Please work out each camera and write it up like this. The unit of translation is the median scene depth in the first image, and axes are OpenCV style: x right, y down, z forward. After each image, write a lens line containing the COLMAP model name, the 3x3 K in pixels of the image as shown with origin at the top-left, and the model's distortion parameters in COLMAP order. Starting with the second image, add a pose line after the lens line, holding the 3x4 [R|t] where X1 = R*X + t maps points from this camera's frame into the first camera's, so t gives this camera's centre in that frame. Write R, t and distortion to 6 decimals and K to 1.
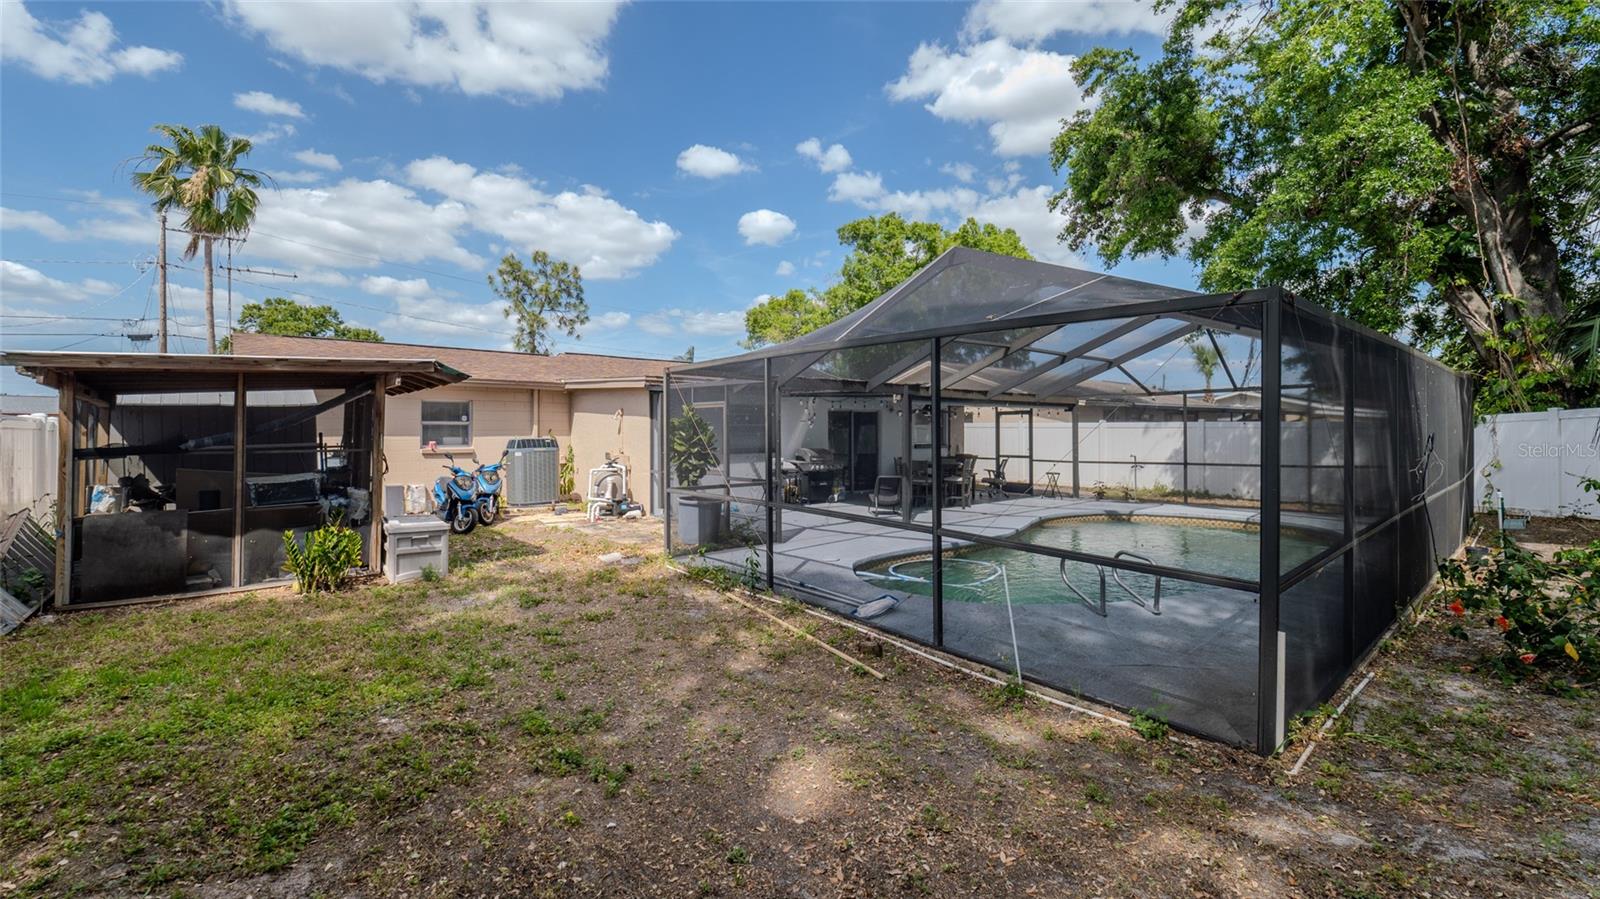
lens RADIAL K [[668.0, 0, 796.9], [0, 668.0, 437.1], [0, 0, 1]] dist [-0.009099, -0.000593]
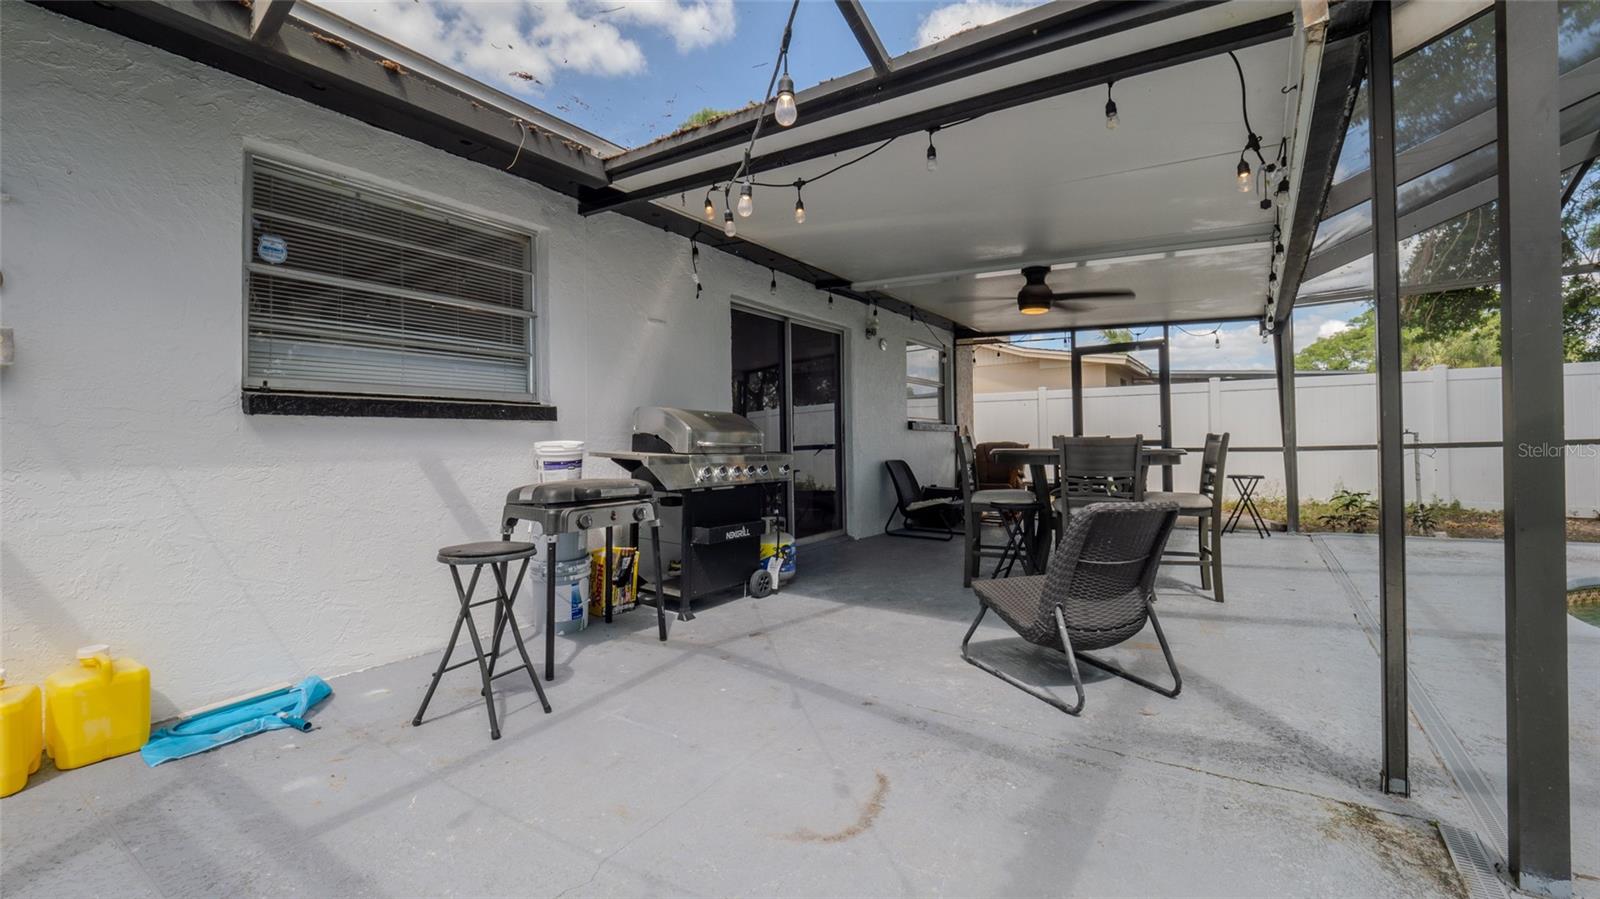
lens RADIAL K [[668.0, 0, 808.4], [0, 668.0, 434.8], [0, 0, 1]] dist [-0.009099, -0.000593]
pose [[0.955572, -0.005006, 0.294714, -0.012929], [0.009651, 0.999851, -0.014310, 0.030518], [-0.294598, 0.016518, 0.955478, 0.667823]]
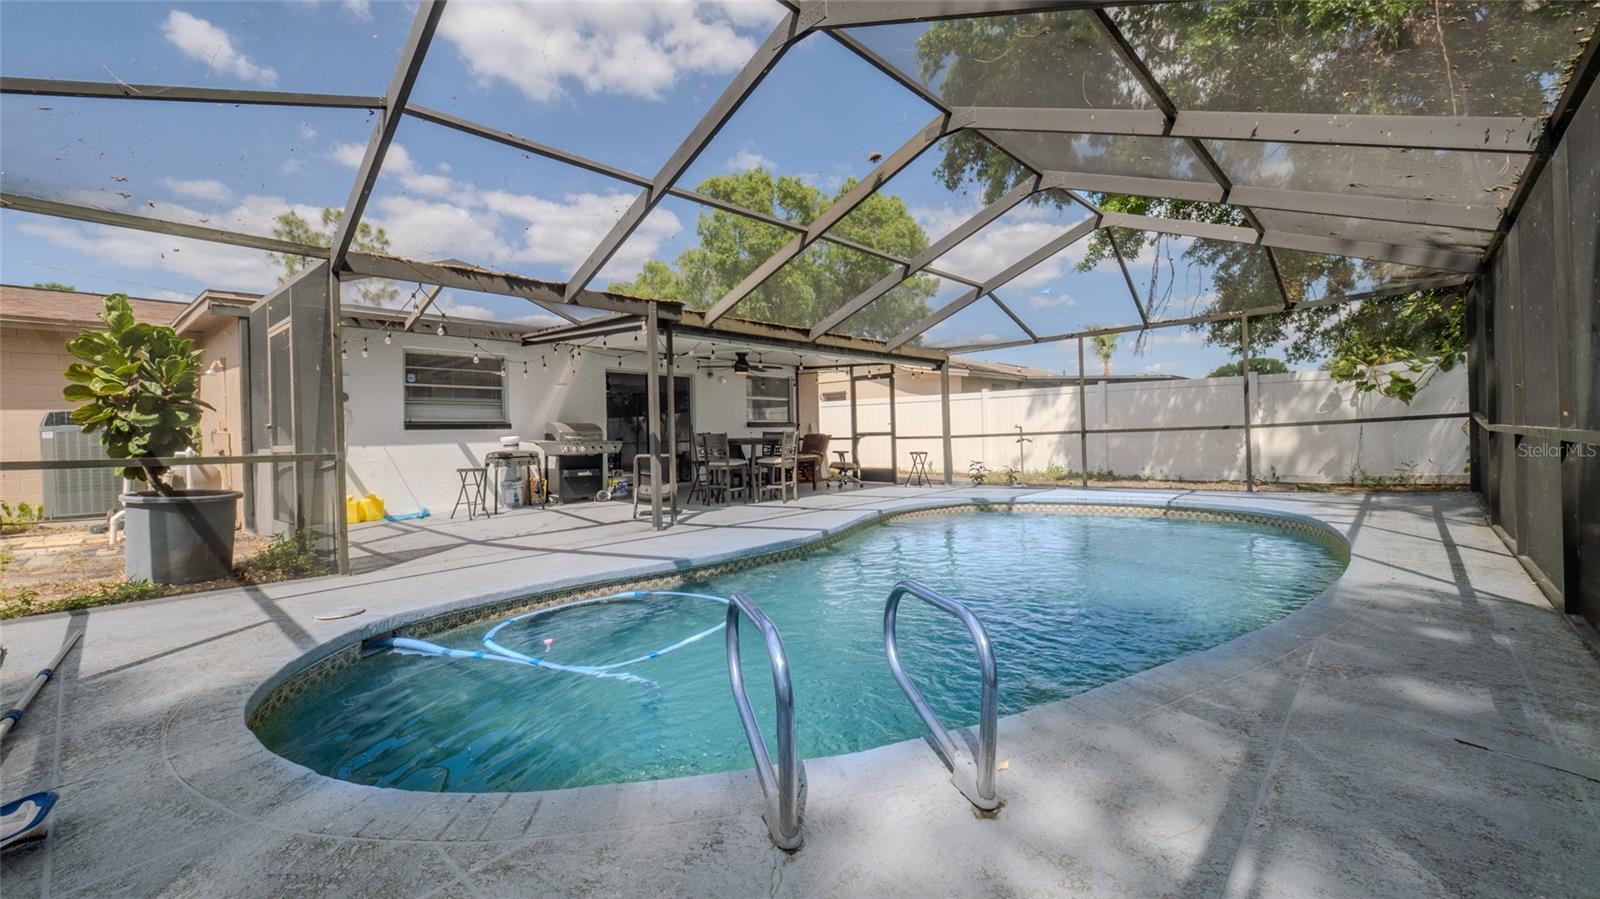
lens RADIAL K [[668.0, 0, 805.5], [0, 668.0, 439.4], [0, 0, 1]] dist [-0.009099, -0.000593]
pose [[0.991150, -0.020065, 0.131225, 0.159849], [0.020900, 0.999769, -0.004989, 0.039725], [-0.131095, 0.007687, 0.991340, 0.272142]]
